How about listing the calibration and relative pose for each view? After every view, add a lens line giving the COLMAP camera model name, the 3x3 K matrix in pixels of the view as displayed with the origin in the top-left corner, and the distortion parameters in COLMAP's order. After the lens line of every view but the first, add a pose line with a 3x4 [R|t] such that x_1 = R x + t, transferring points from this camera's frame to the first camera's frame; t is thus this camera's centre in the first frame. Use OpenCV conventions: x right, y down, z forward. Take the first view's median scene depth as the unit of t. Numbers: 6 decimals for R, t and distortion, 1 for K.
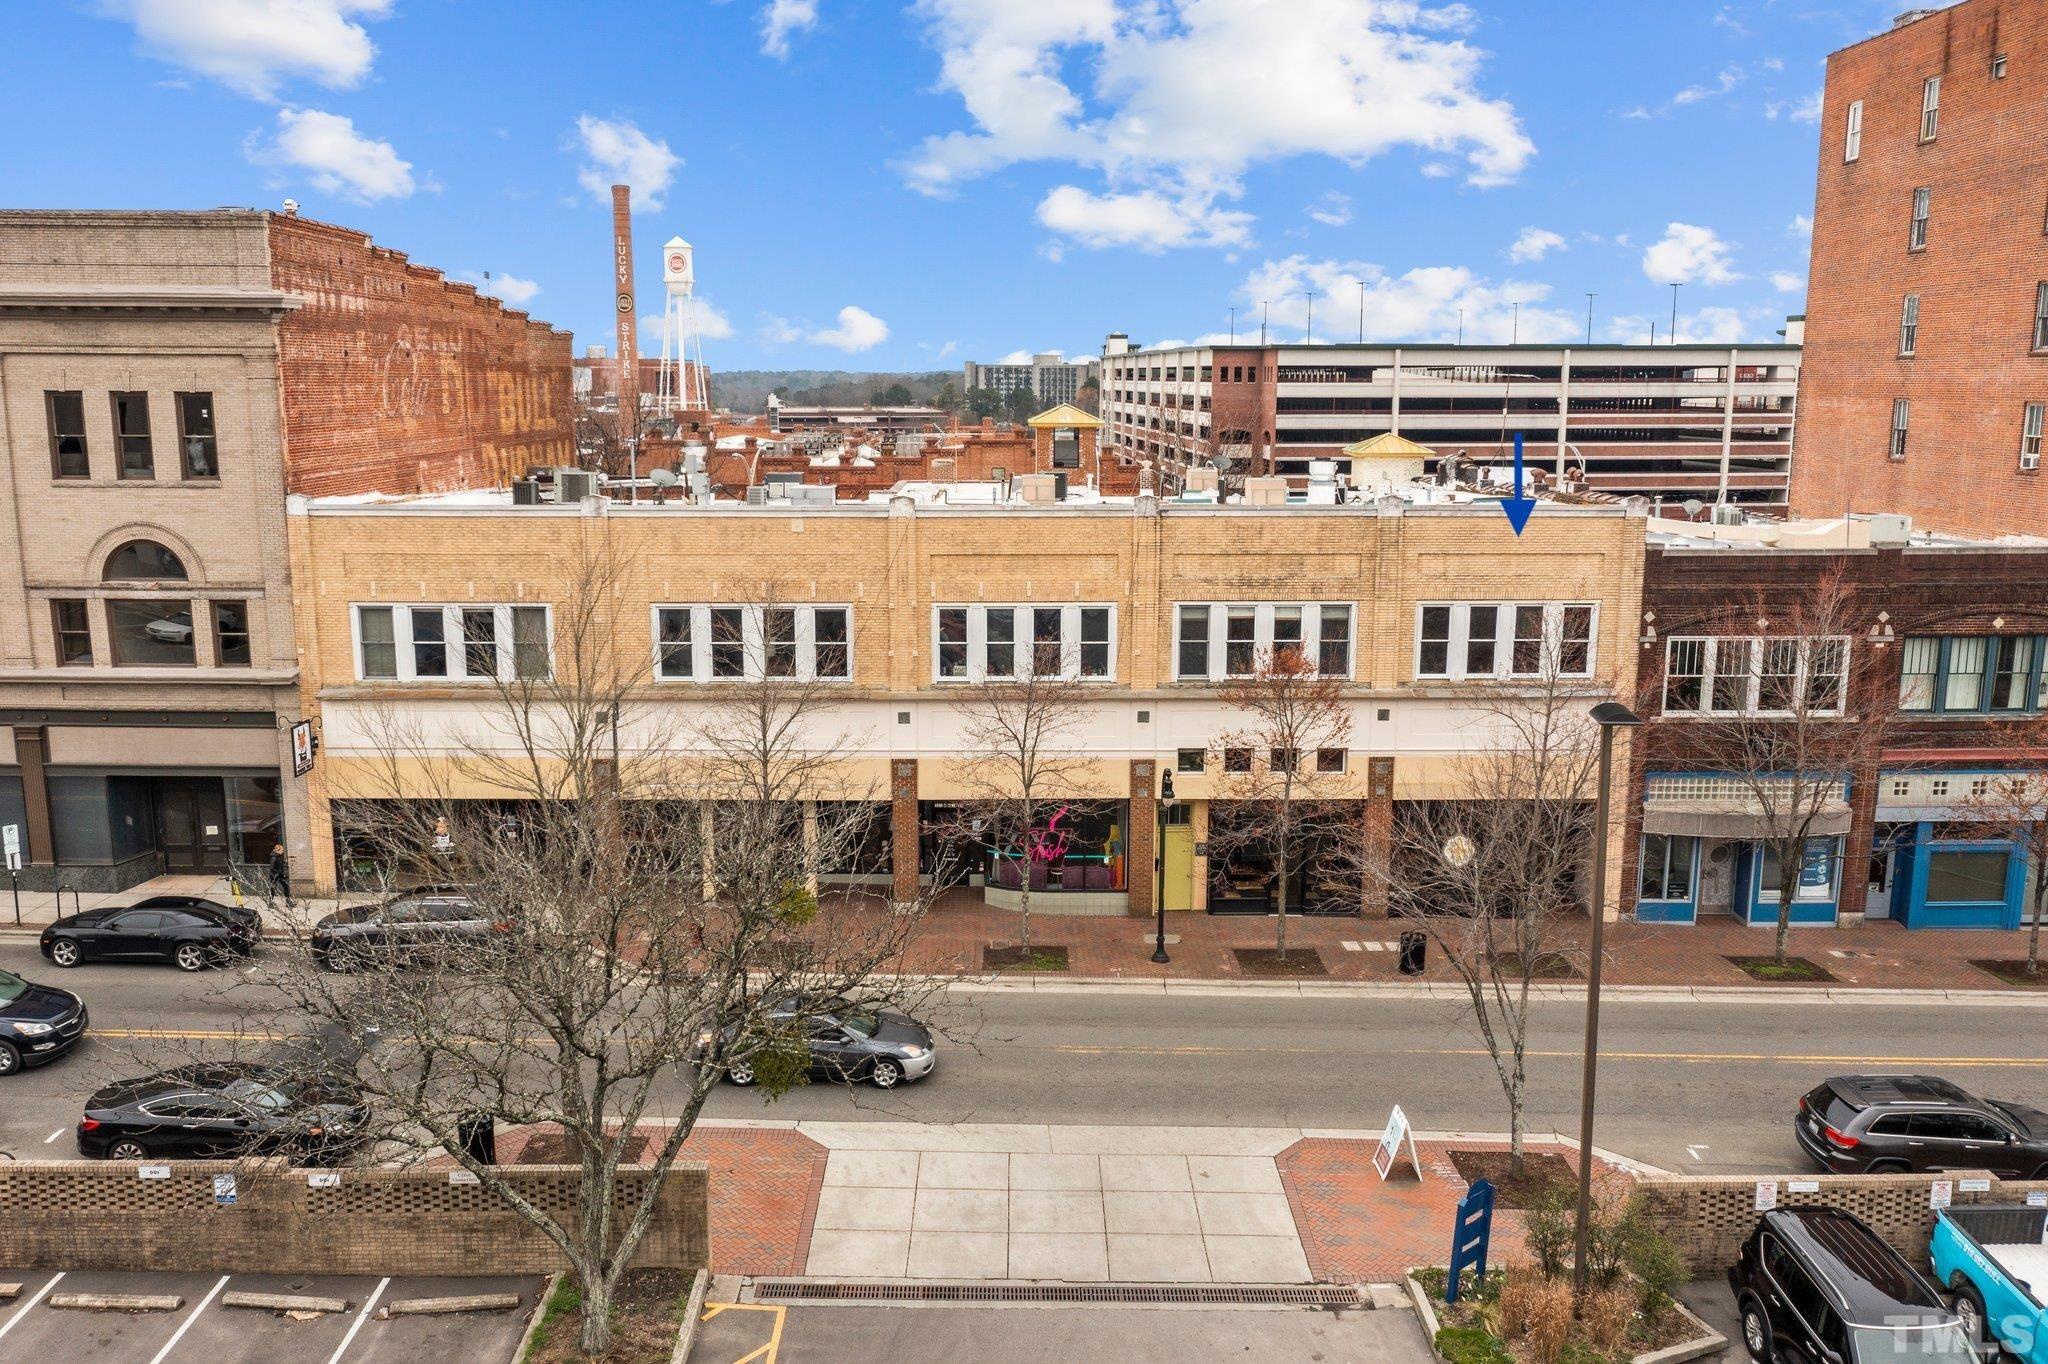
lens RADIAL K [[1626.7, 0, 1024.0], [0, 1626.7, 682.0], [0, 0, 1]] dist [-0.008002, 0.006719]
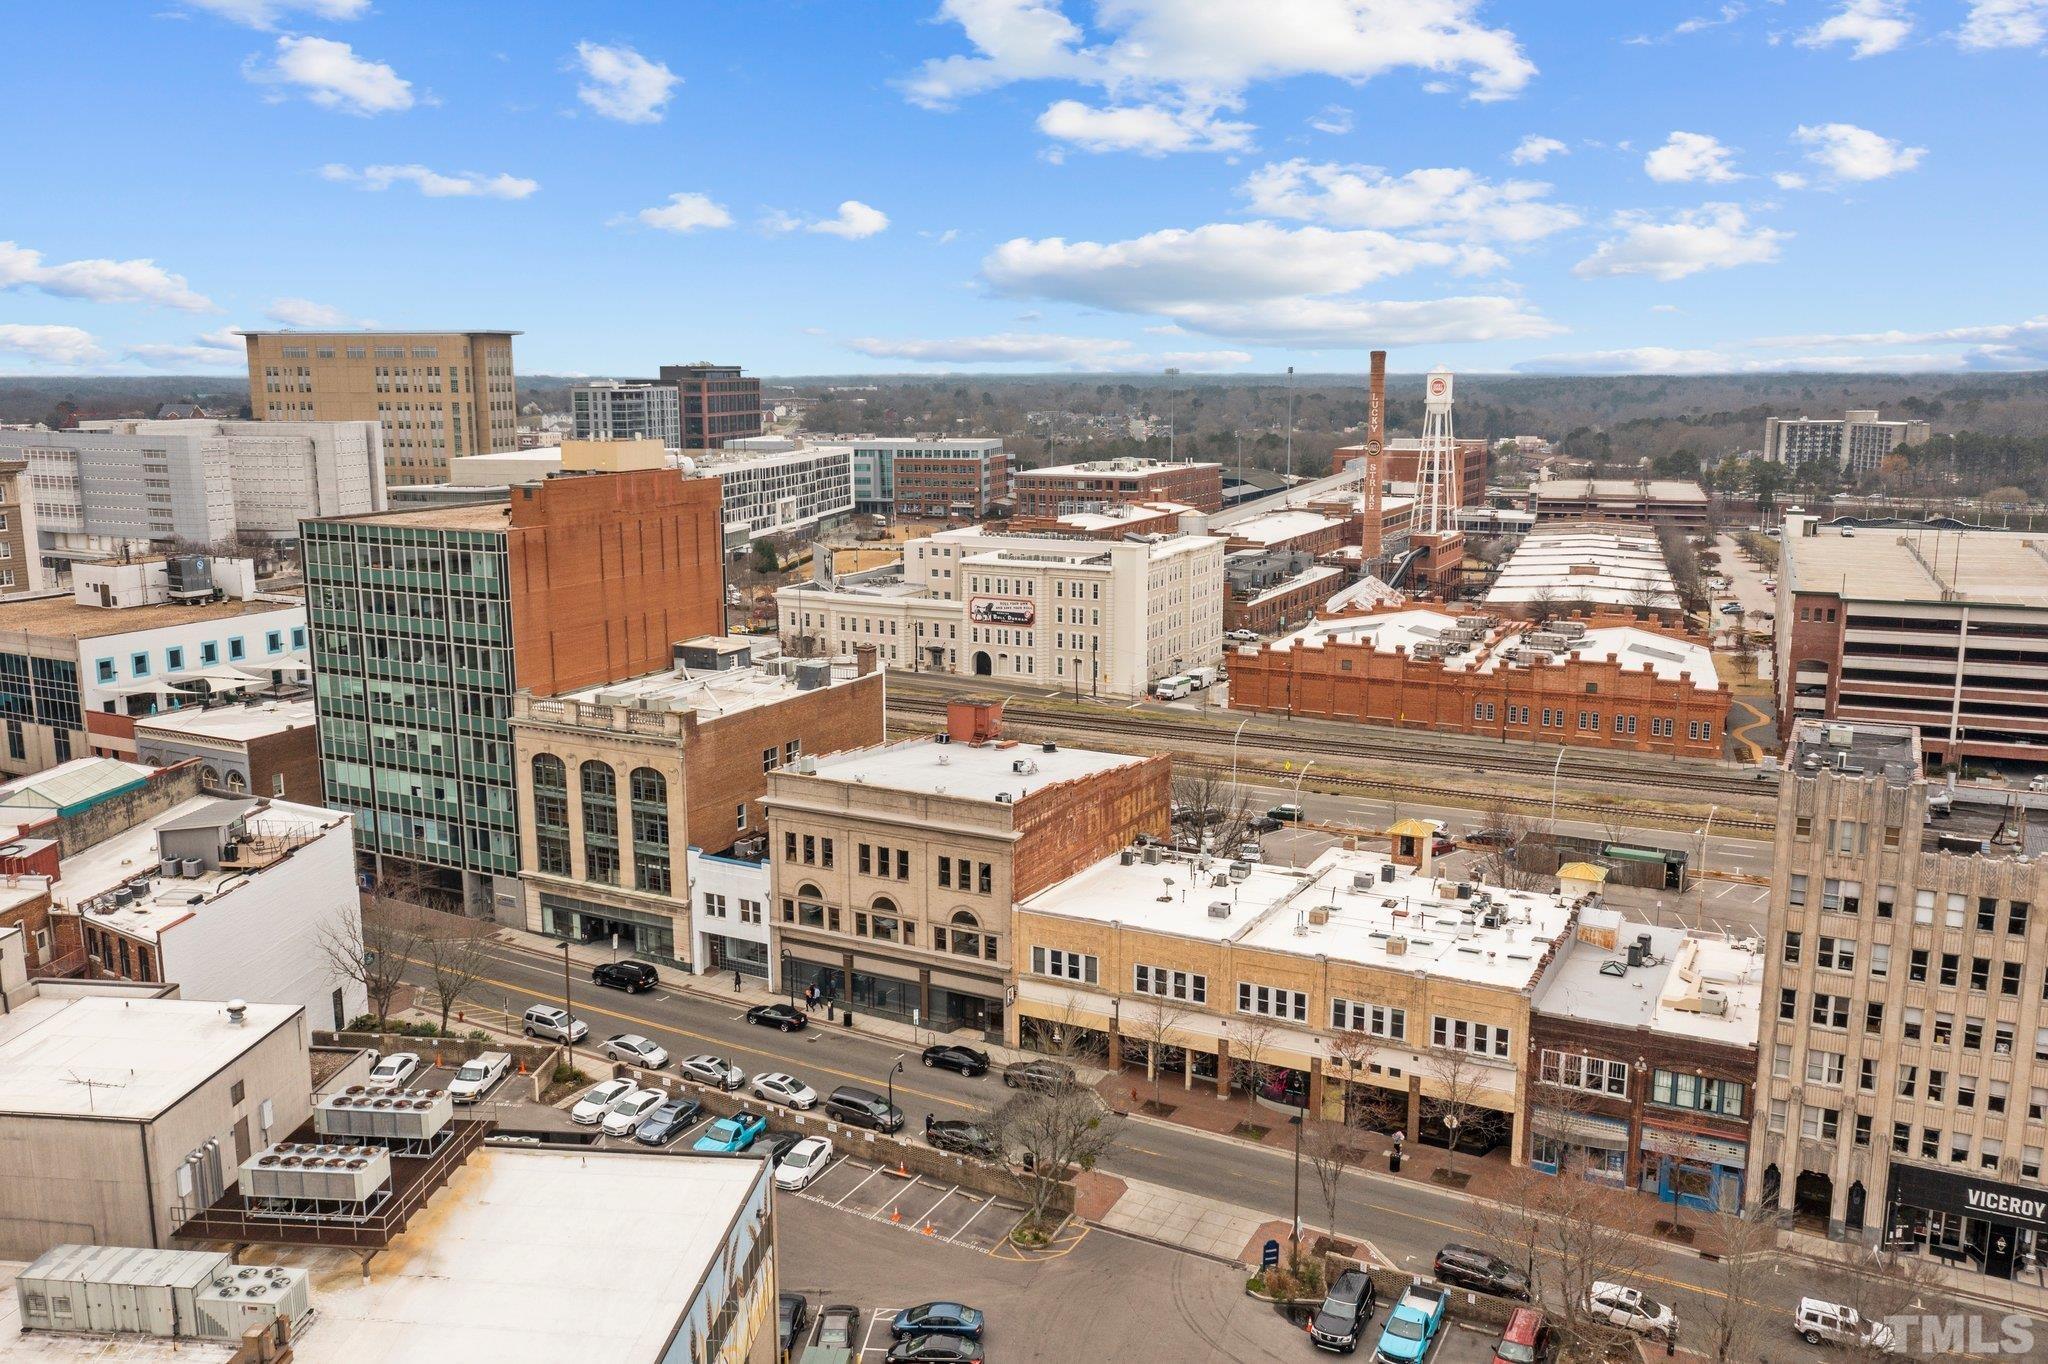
lens RADIAL K [[1626.7, 0, 1024.0], [0, 1626.7, 682.0], [0, 0, 1]] dist [-0.008002, 0.006719]
pose [[0.879681, 0.083093, -0.468250, 0.782936], [-0.080049, 0.996440, 0.026437, -0.542573], [0.468780, 0.014227, 0.883201, -1.357466]]
